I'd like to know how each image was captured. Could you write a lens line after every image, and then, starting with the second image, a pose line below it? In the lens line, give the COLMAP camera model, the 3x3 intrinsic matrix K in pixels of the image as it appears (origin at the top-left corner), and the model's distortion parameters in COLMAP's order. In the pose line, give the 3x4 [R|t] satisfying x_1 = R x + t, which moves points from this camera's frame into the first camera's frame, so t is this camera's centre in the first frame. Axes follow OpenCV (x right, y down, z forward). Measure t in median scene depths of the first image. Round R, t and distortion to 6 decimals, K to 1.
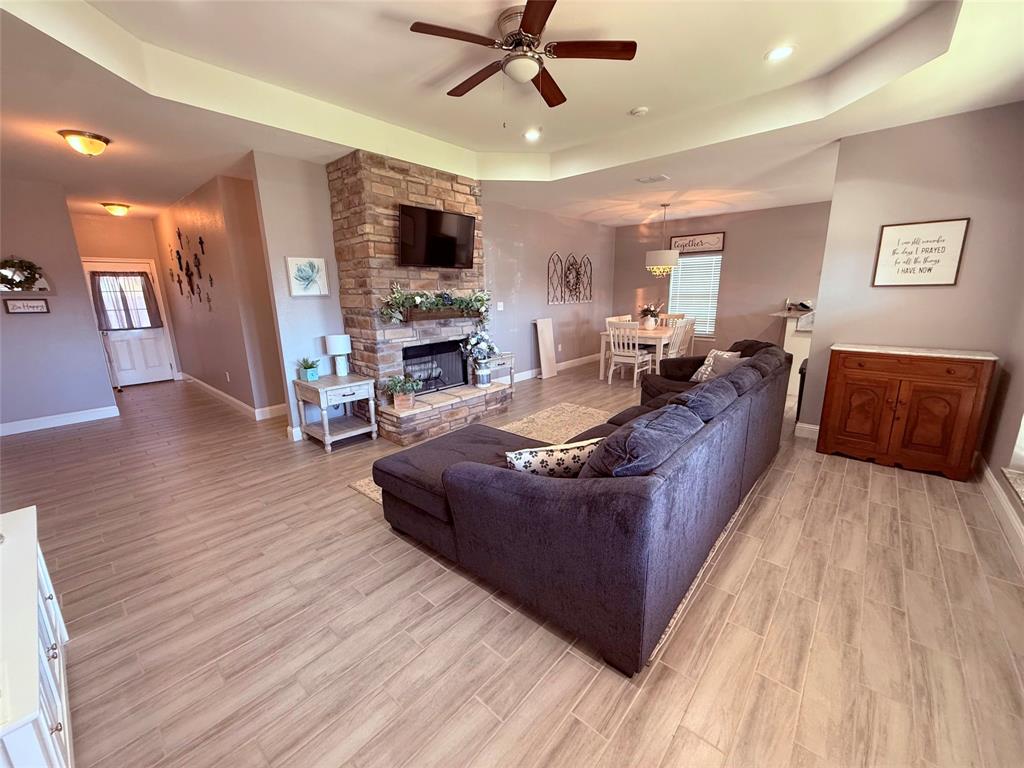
lens RADIAL K [[410.5, 0, 517.0], [0, 410.5, 385.2], [0, 0, 1]] dist [0.002266, -0.001209]
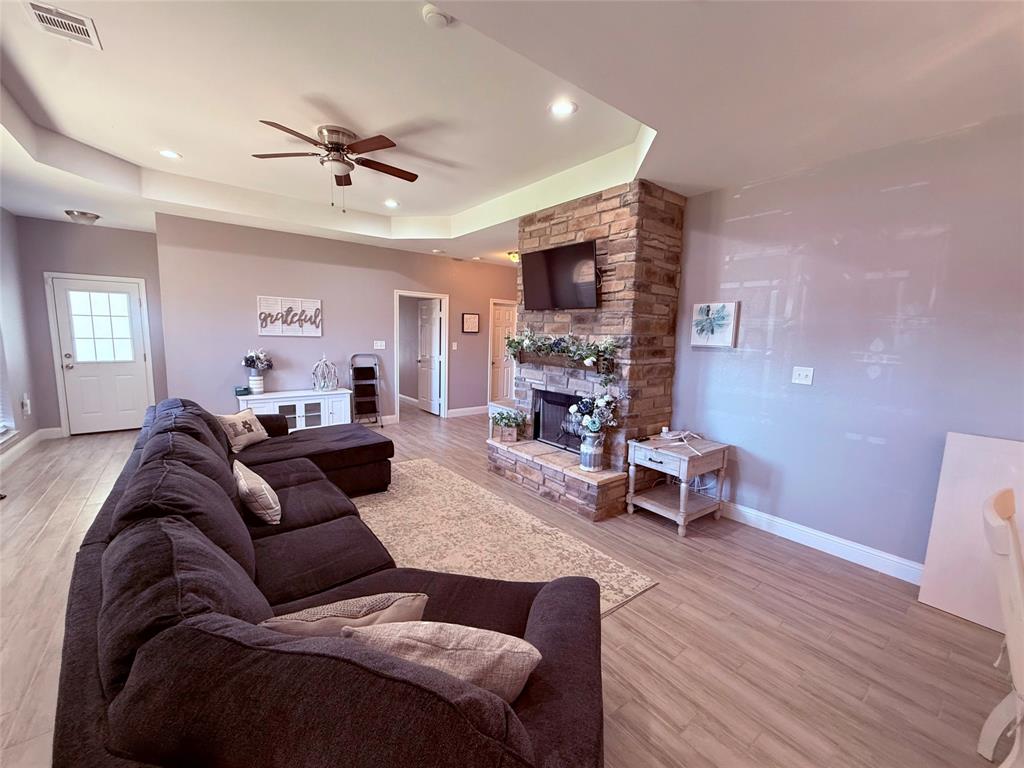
lens RADIAL K [[410.5, 0, 511.6], [0, 410.5, 383.6], [0, 0, 1]] dist [0.002266, -0.001209]
pose [[-0.187947, 0.130151, -0.973518, 0.712354], [-0.246235, 0.953283, 0.174984, -0.264363], [0.950812, 0.272602, -0.147119, 1.079420]]
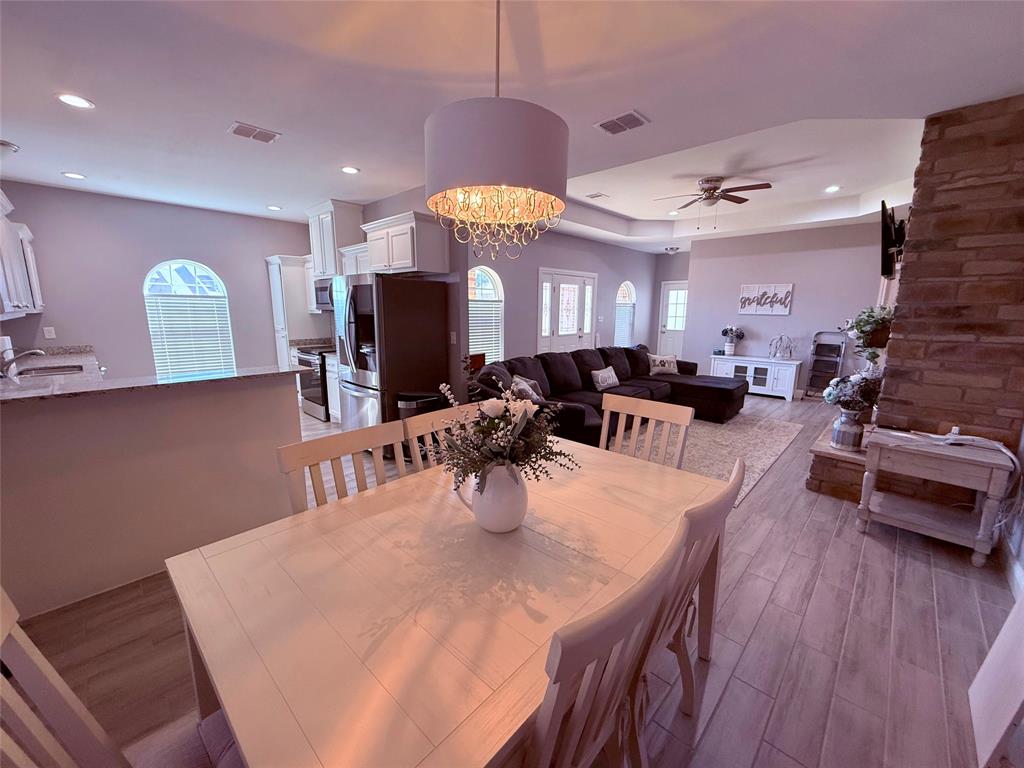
lens RADIAL K [[410.5, 0, 508.1], [0, 410.5, 382.7], [0, 0, 1]] dist [0.002266, -0.001209]
pose [[-0.998666, -0.001429, 0.051608, 0.504961], [0.019269, 0.917068, 0.398264, -0.434257], [-0.047898, 0.398727, -0.915818, 1.851842]]
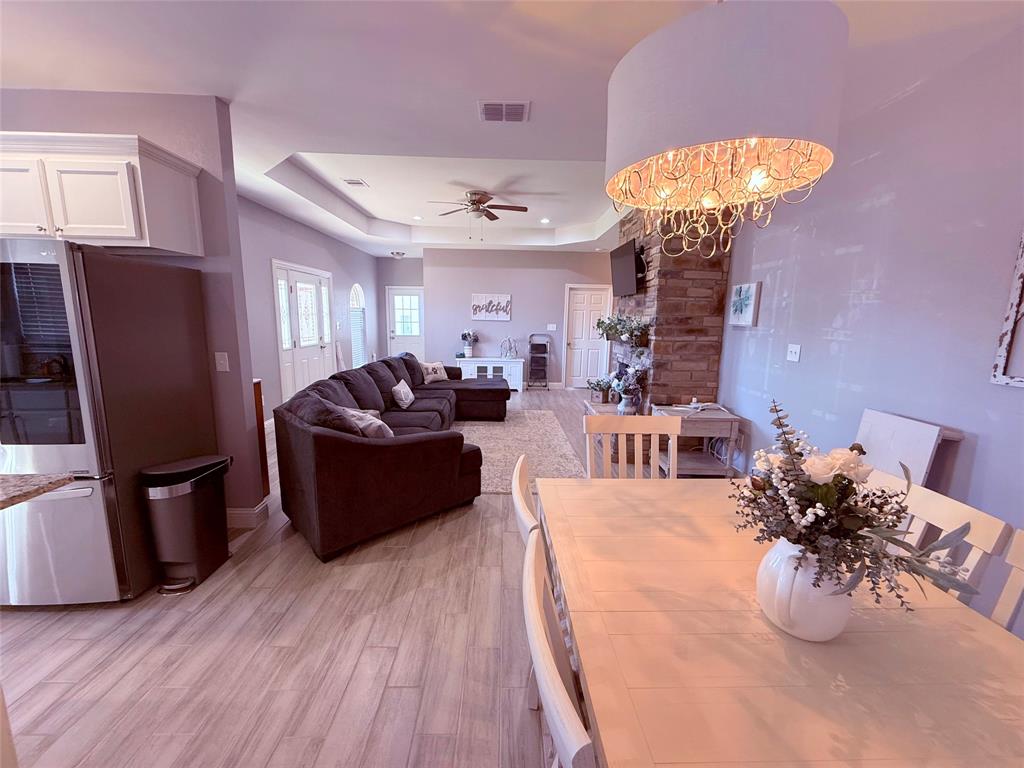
lens RADIAL K [[410.5, 0, 513.3], [0, 410.5, 382.6], [0, 0, 1]] dist [0.002266, -0.001209]
pose [[-0.739635, 0.110500, -0.663875, 0.775559], [-0.160030, 0.929261, 0.332964, -0.387800], [0.653705, 0.352512, -0.669630, 1.618108]]
